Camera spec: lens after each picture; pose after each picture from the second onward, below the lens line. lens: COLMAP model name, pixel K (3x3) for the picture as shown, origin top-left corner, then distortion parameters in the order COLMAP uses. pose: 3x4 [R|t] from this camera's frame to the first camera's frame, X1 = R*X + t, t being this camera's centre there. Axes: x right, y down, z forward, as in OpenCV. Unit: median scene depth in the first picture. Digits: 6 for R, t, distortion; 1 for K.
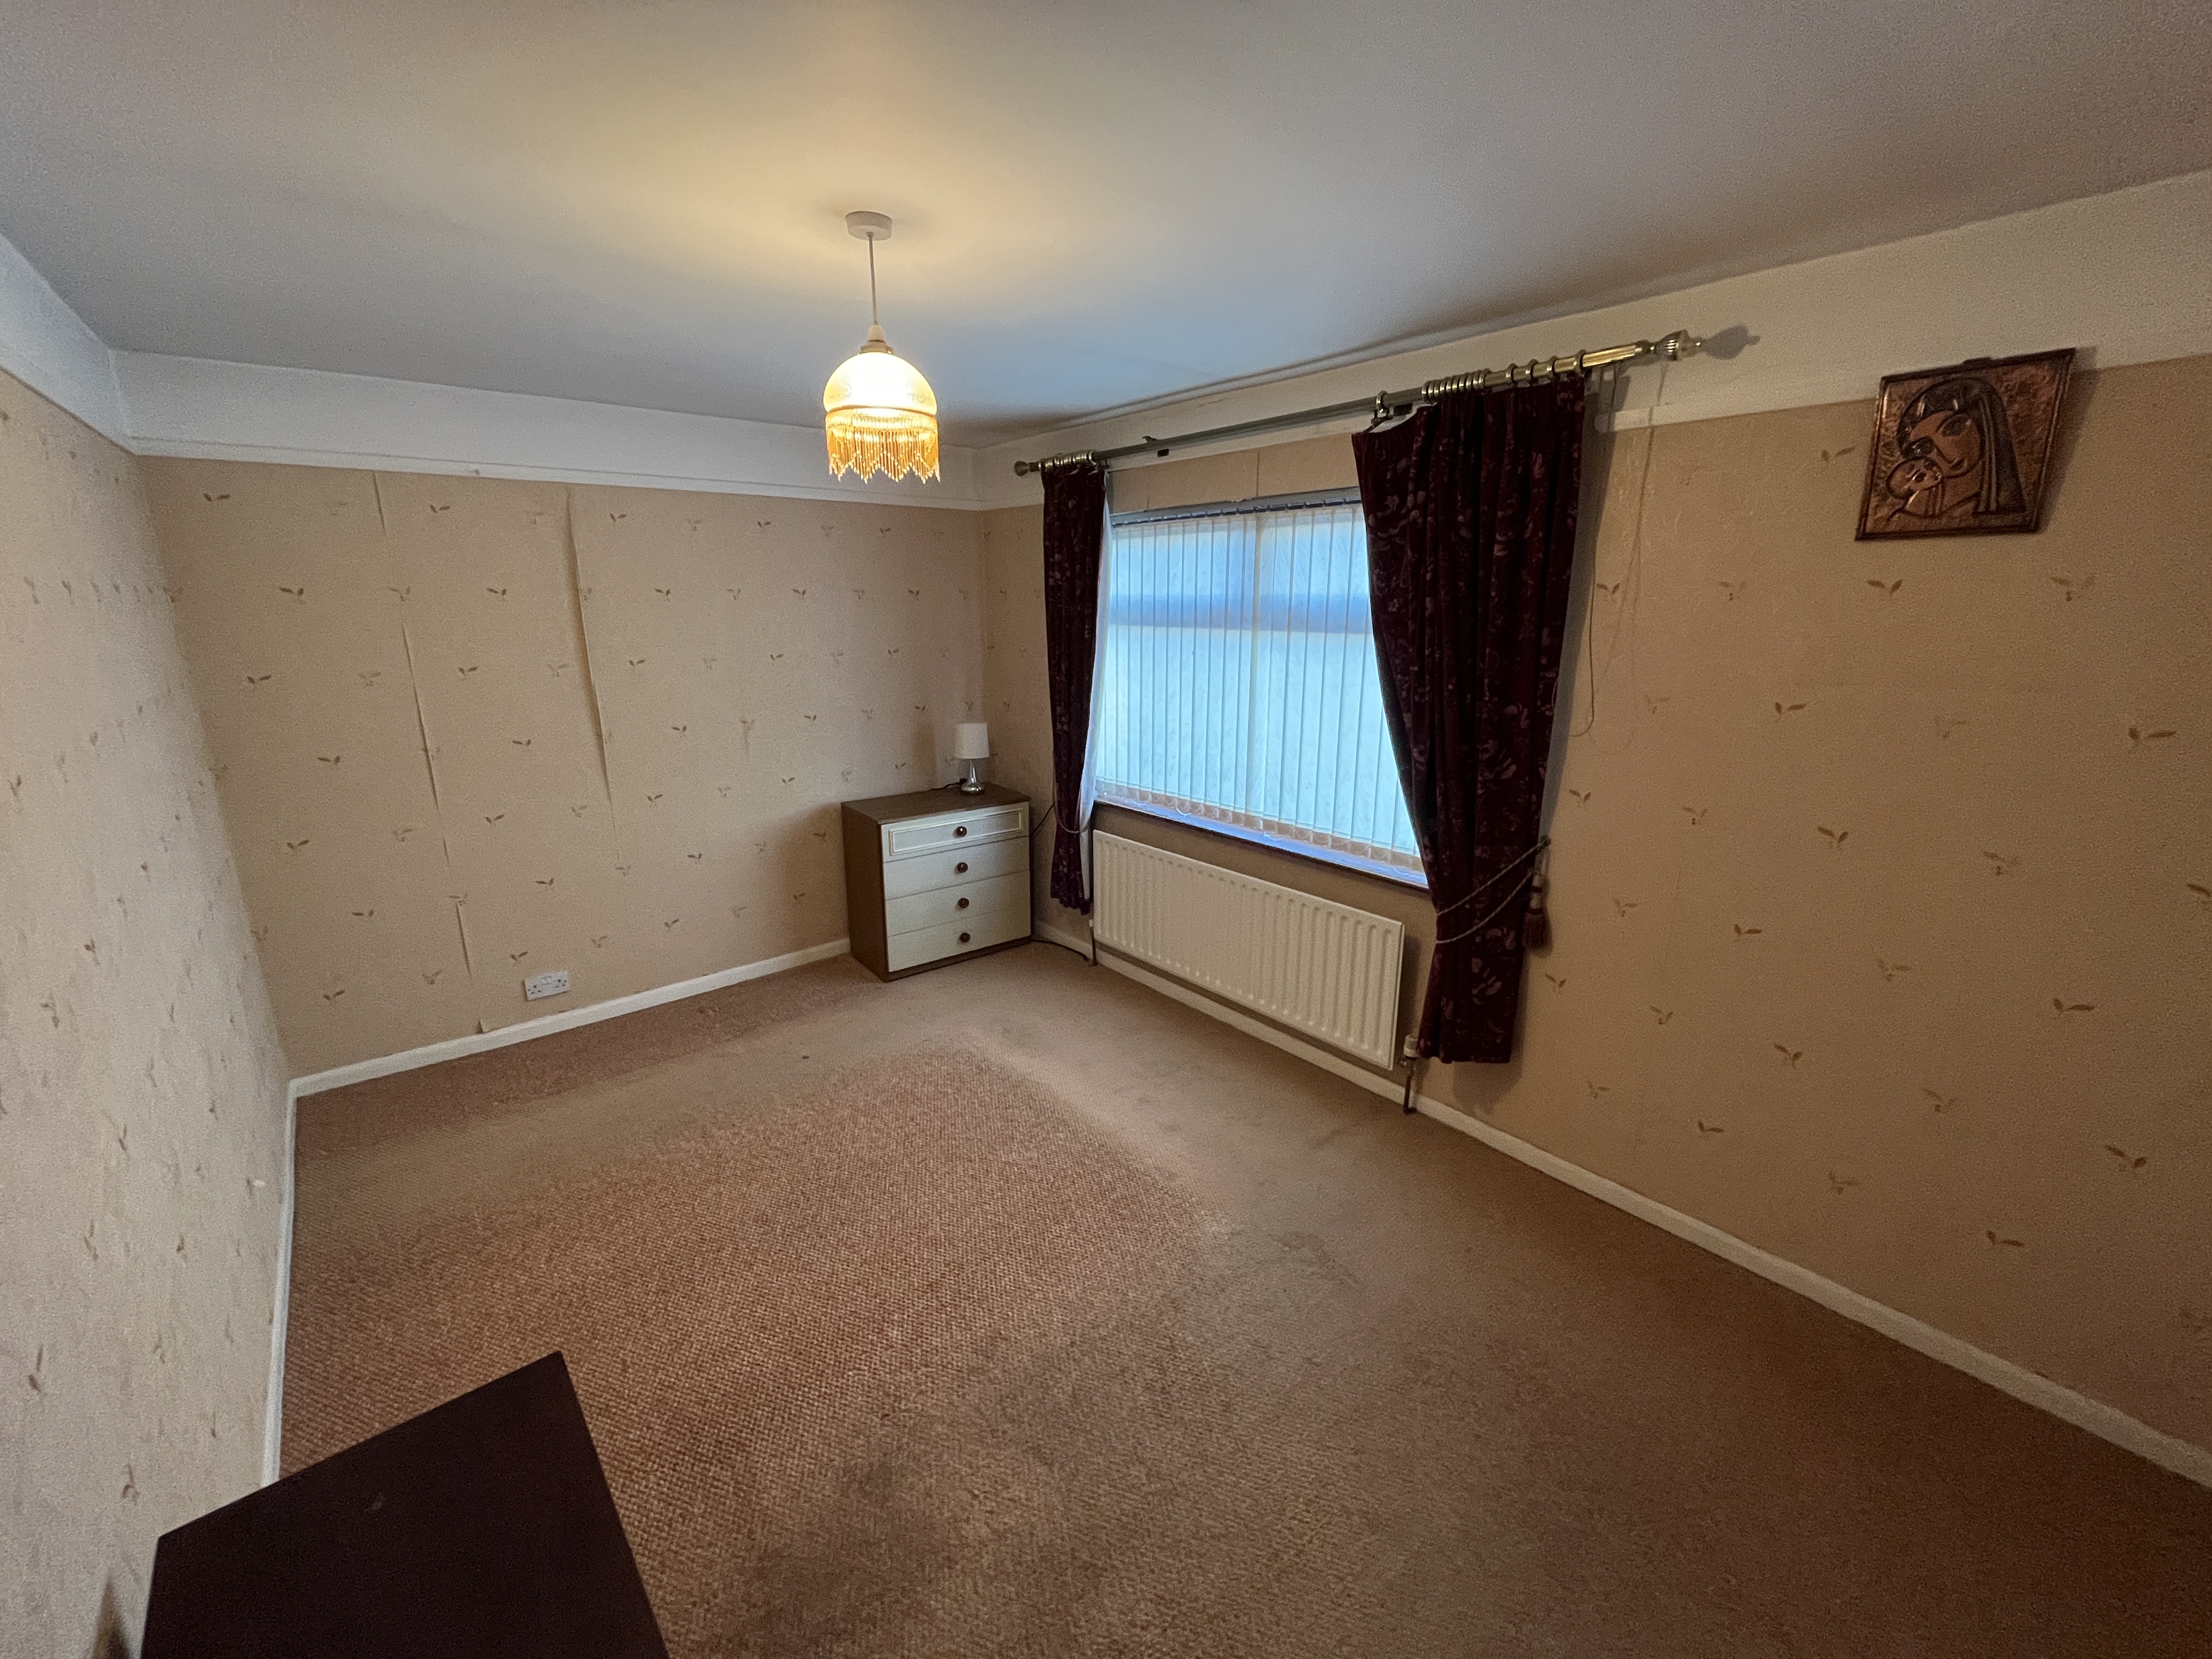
lens RADIAL K [[898.5, 0, 1097.4], [0, 898.5, 823.2], [0, 0, 1]] dist [-0.000327, -0.000511]
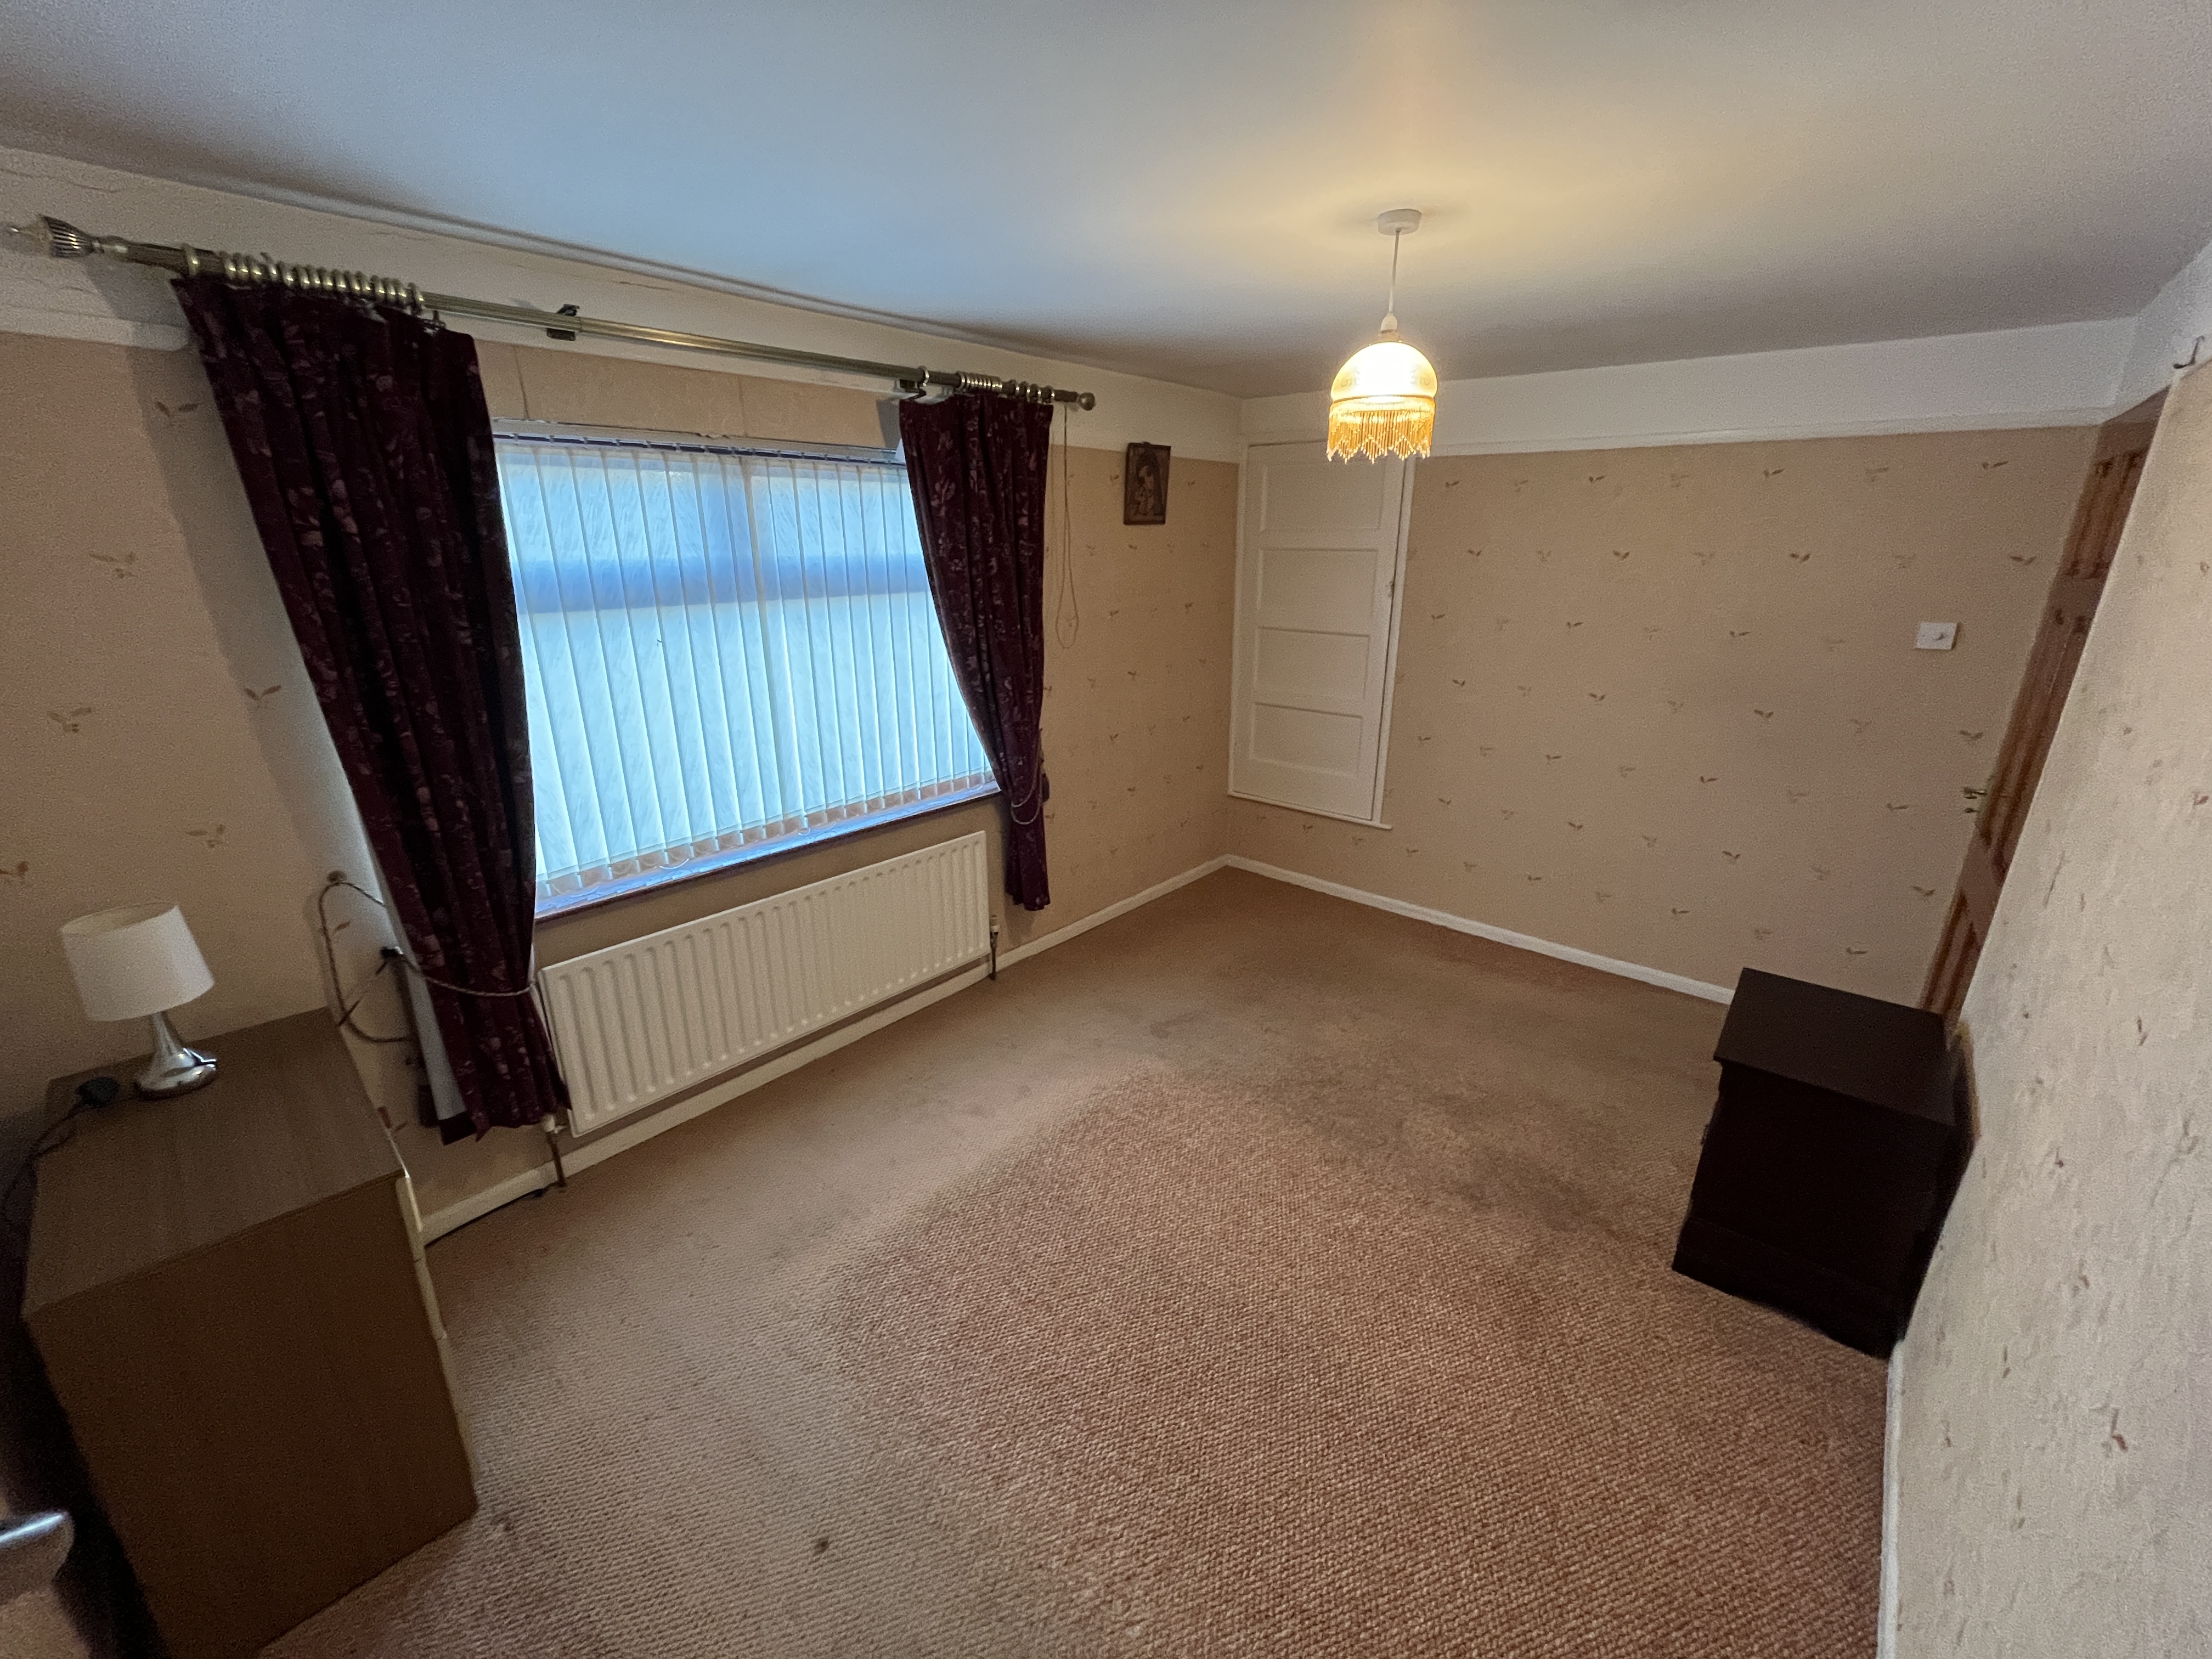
lens RADIAL K [[898.5, 0, 1100.4], [0, 898.5, 832.9], [0, 0, 1]] dist [-0.000327, -0.000511]
pose [[-0.161541, -0.300502, 0.940002, -0.784111], [0.250306, 0.908888, 0.333571, -0.237633], [-0.954595, 0.289174, -0.071605, 0.893663]]
